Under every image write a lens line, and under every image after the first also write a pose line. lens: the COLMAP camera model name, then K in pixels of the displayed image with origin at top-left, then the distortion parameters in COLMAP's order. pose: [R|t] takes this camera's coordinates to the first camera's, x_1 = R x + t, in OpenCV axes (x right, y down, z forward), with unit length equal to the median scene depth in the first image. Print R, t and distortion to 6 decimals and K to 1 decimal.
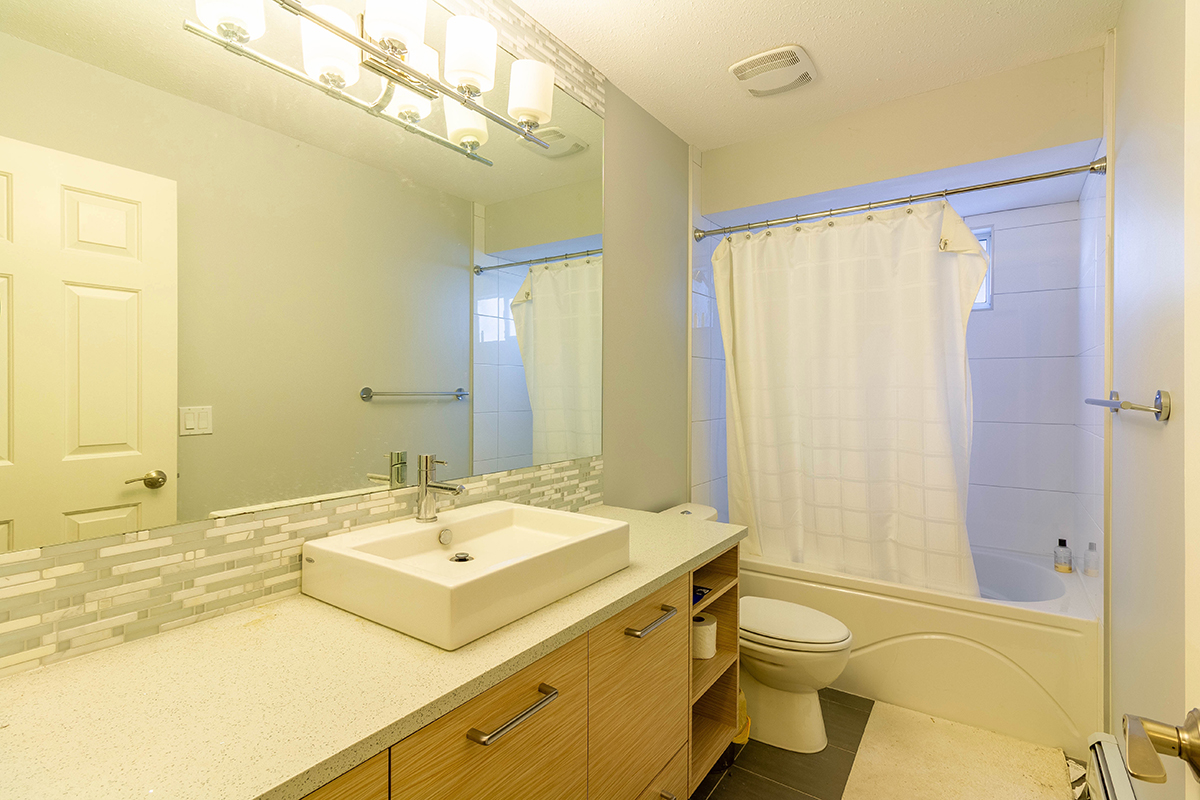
lens RADIAL K [[551.4, 0, 602.5], [0, 551.4, 396.2], [0, 0, 1]] dist [0.000675, 0.000751]
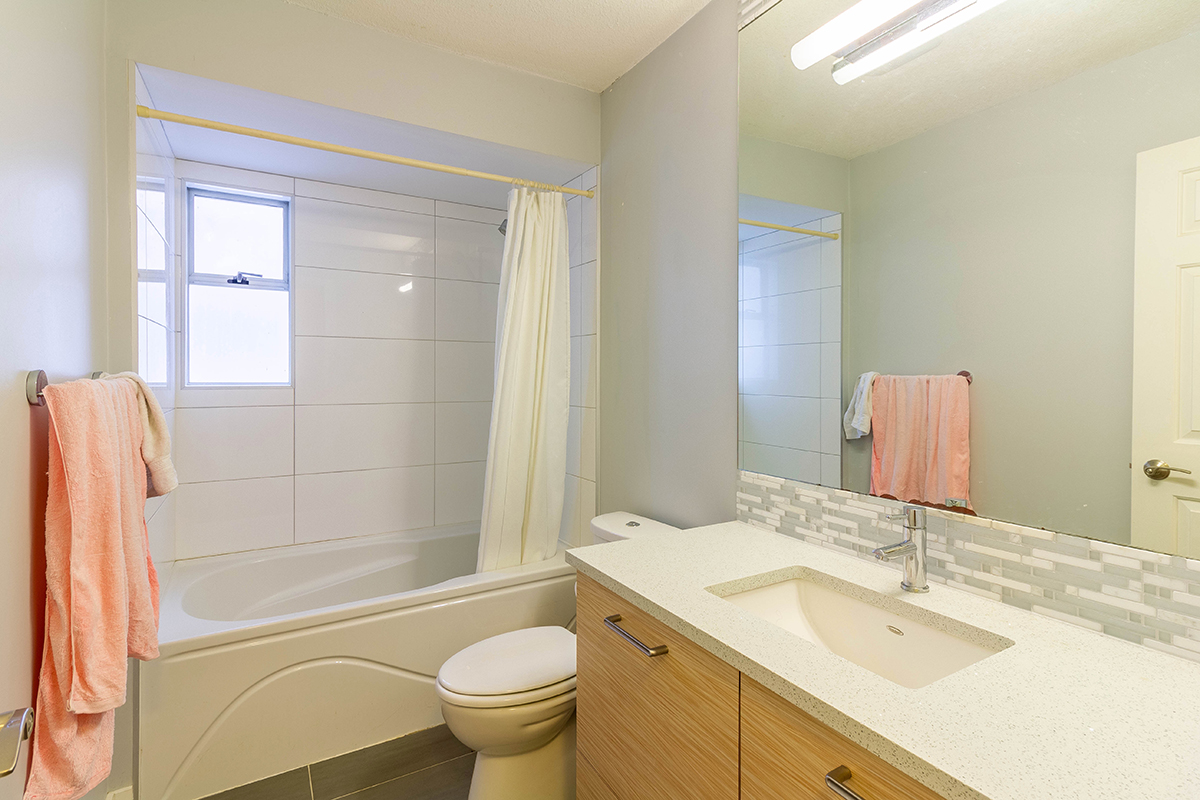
lens RADIAL K [[551.4, 0, 600.4], [0, 551.4, 392.8], [0, 0, 1]] dist [0.000675, 0.000751]
pose [[-0.419863, 0.013010, -0.907494, 0.973318], [-0.004006, 0.999861, 0.016188, -0.001167], [0.907579, 0.010432, -0.419752, 1.398425]]
